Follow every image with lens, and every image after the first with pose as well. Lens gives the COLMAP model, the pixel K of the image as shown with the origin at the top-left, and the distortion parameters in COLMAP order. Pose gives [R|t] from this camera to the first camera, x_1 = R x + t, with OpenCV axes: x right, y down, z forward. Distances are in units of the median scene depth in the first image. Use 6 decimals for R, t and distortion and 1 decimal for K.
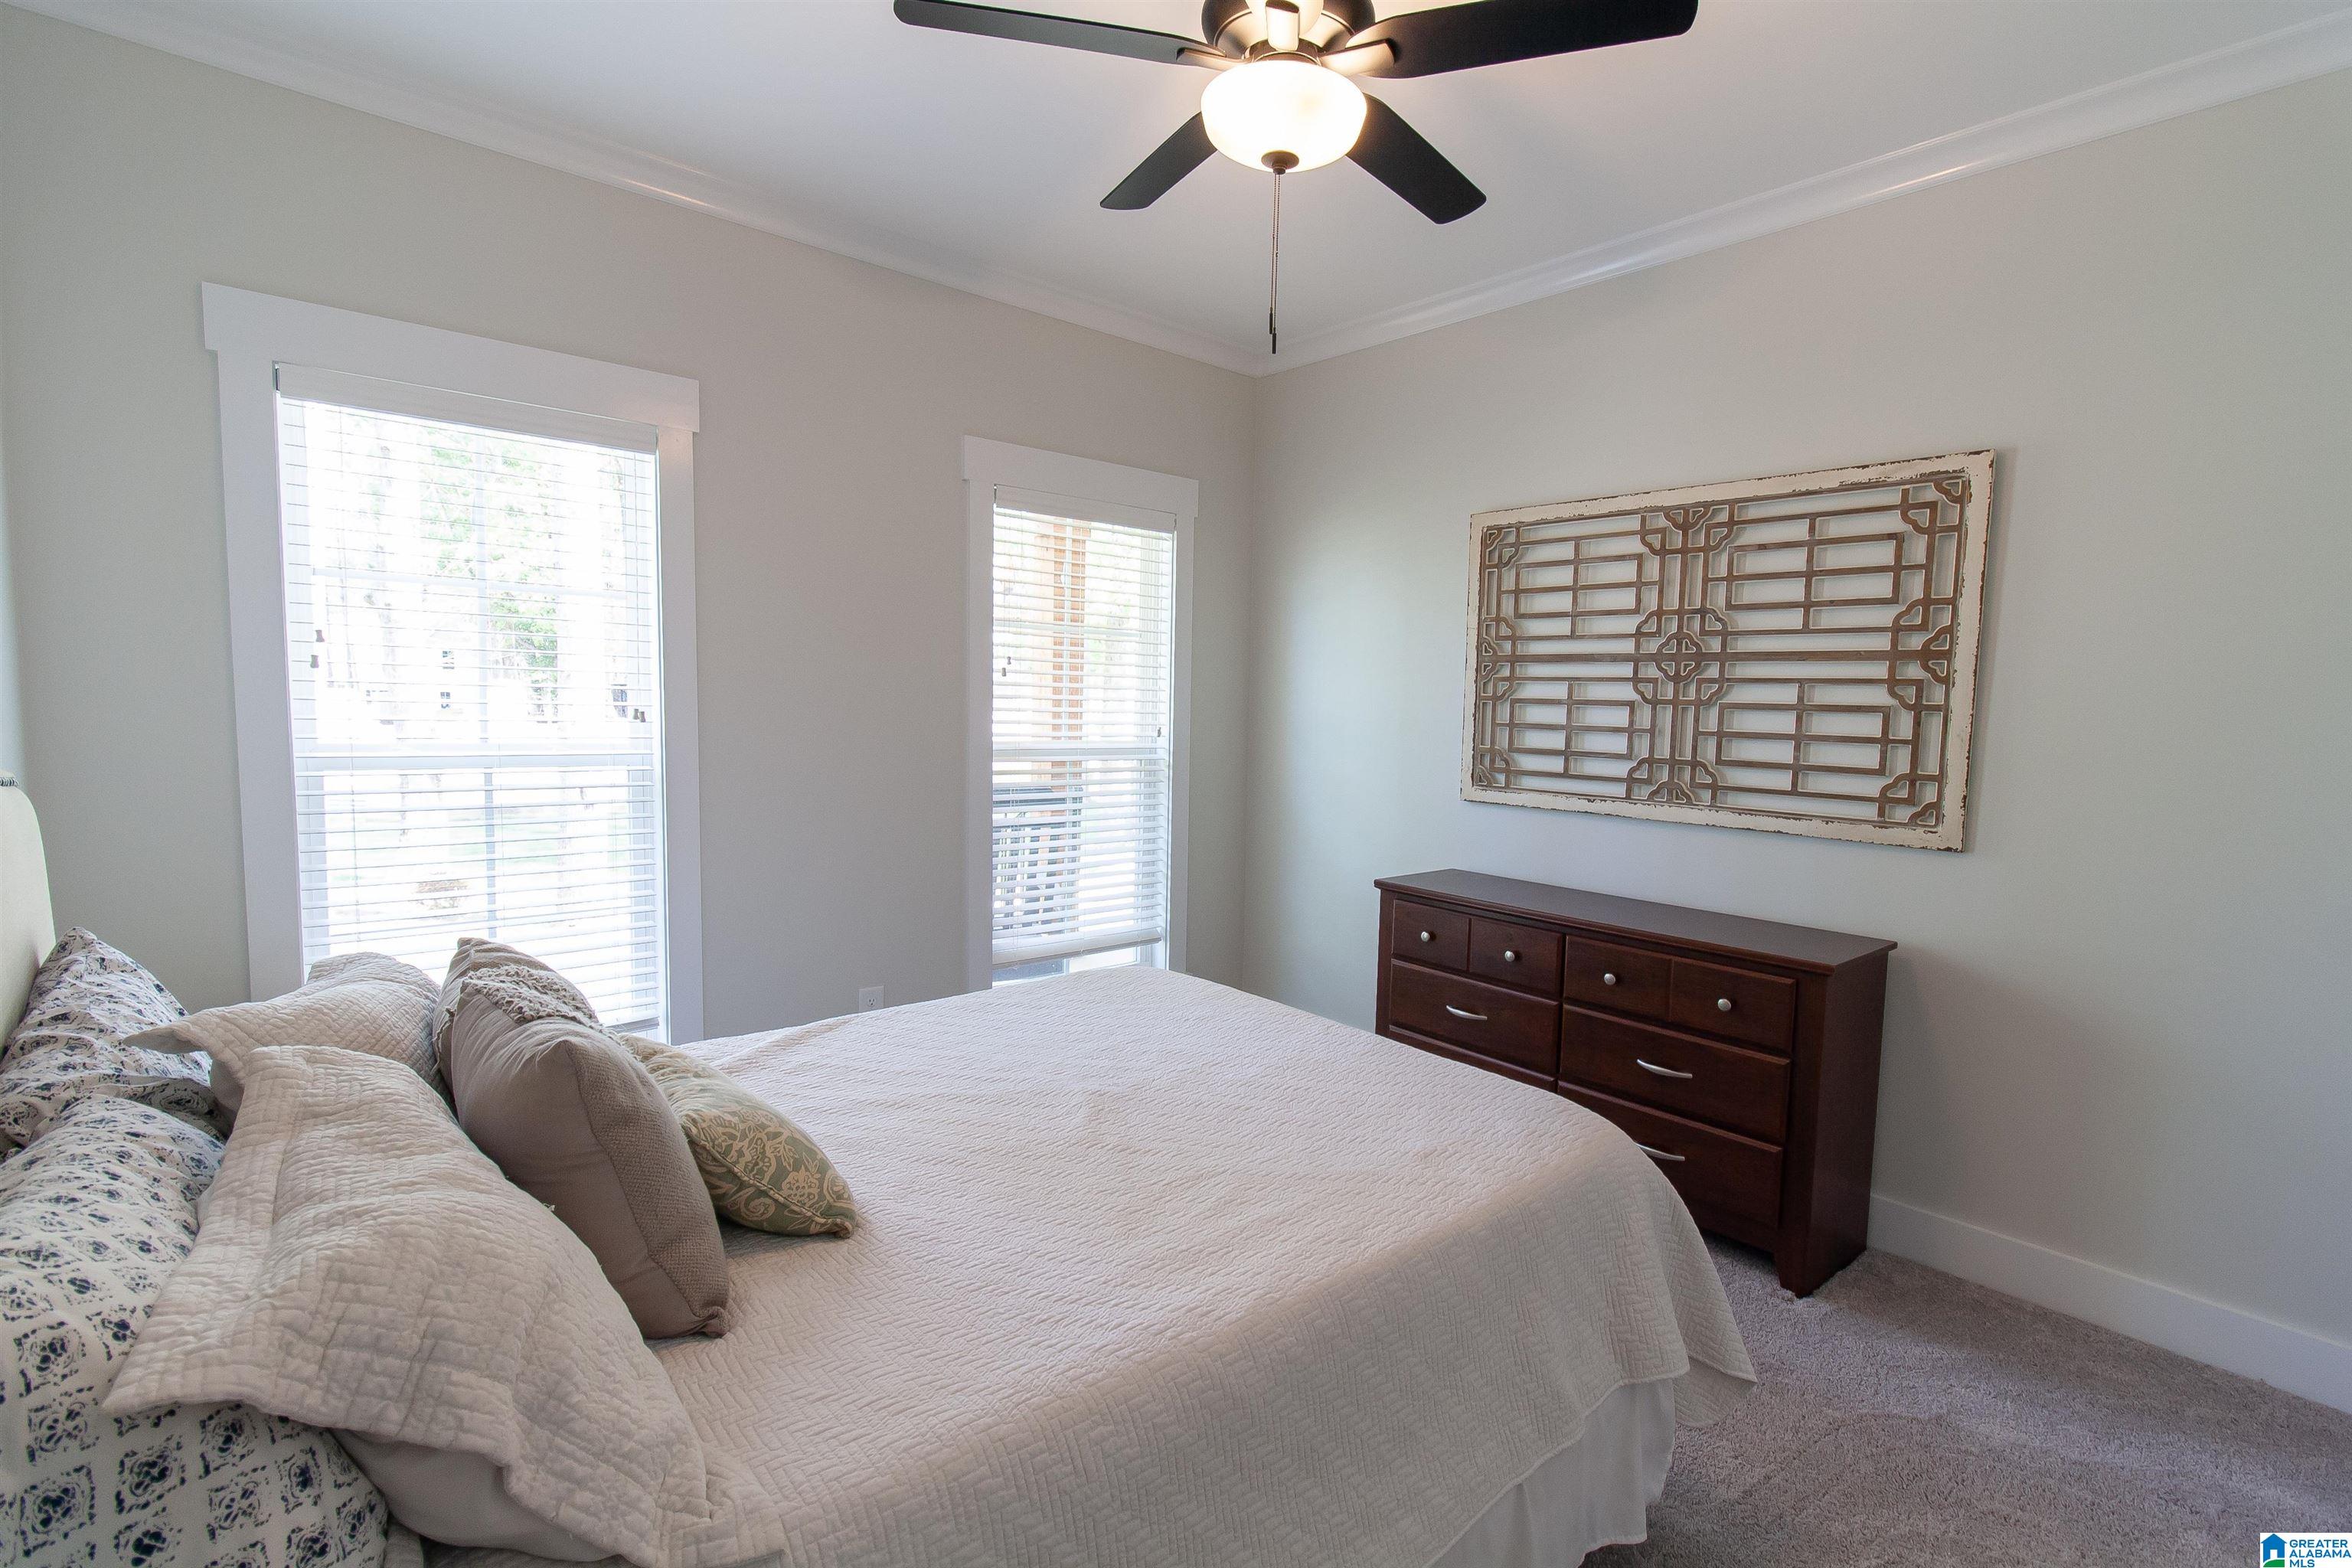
lens RADIAL K [[1111.8, 0, 1188.4], [0, 1111.8, 785.7], [0, 0, 1]] dist [0.003230, -0.000077]
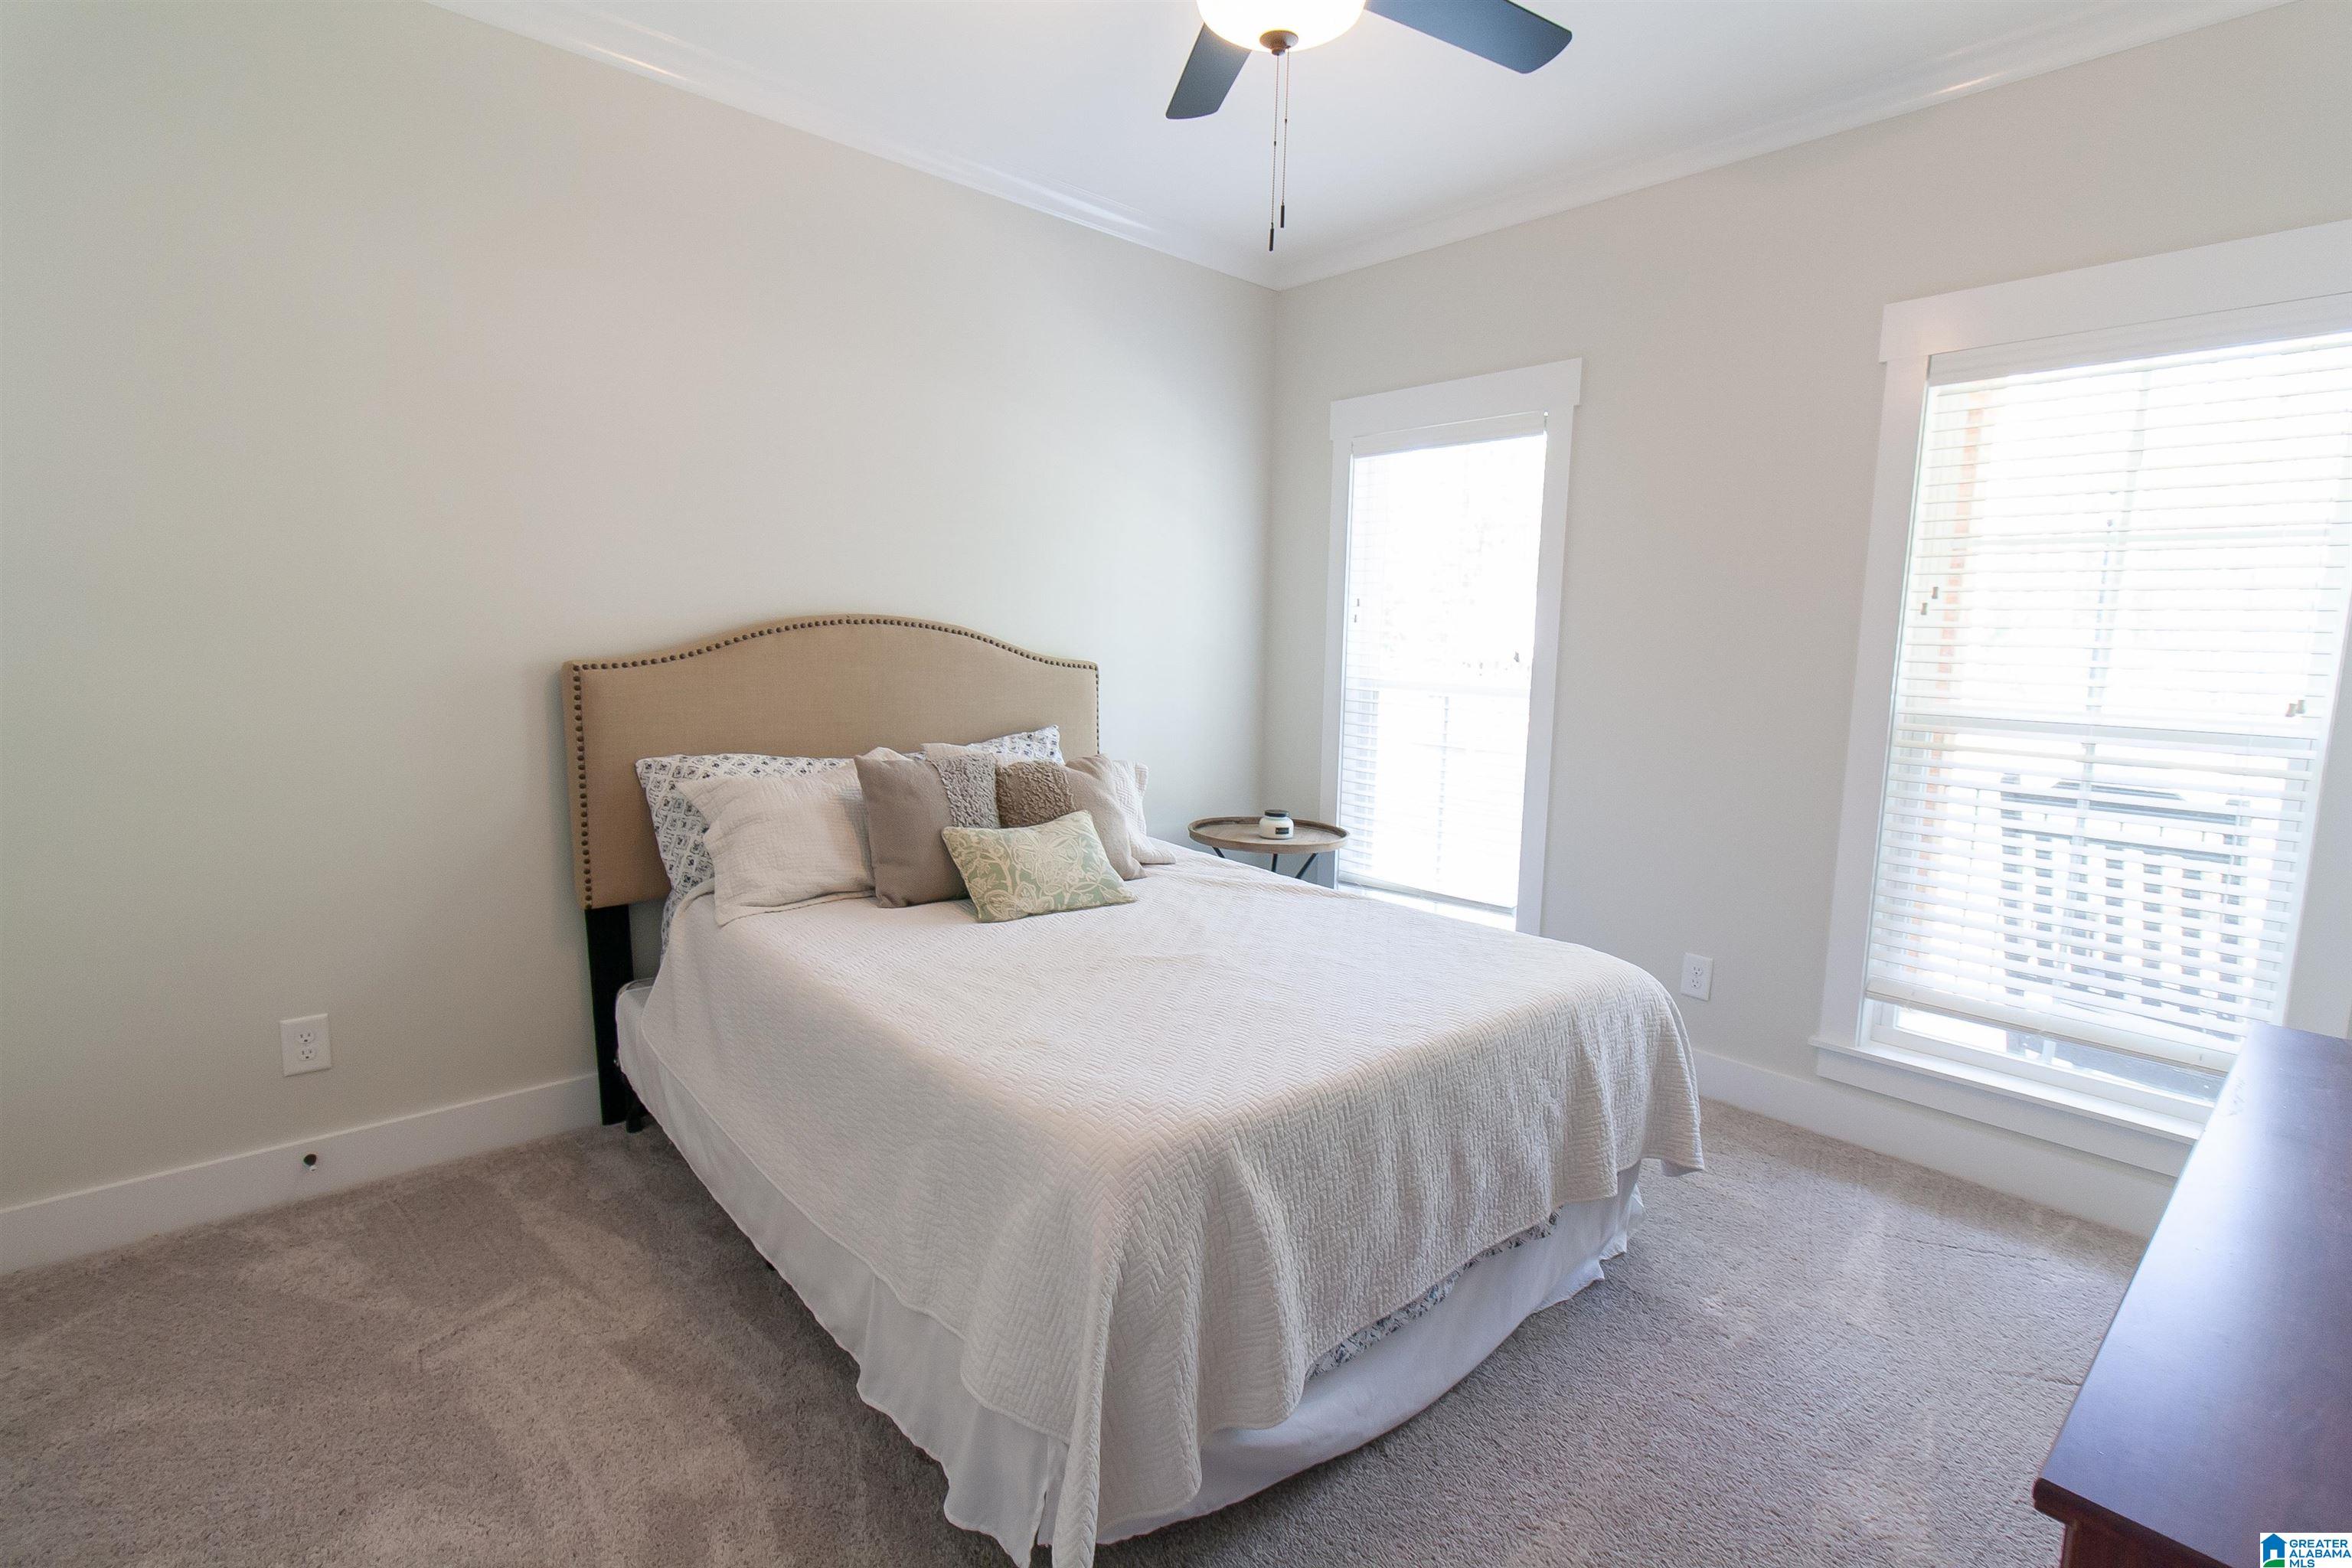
lens RADIAL K [[1111.8, 0, 1188.4], [0, 1111.8, 785.7], [0, 0, 1]] dist [0.003230, -0.000077]
pose [[0.030956, 0.116161, -0.992748, 0.821584], [-0.098654, 0.988729, 0.112615, -0.030283], [0.994640, 0.094452, 0.042067, 0.699101]]
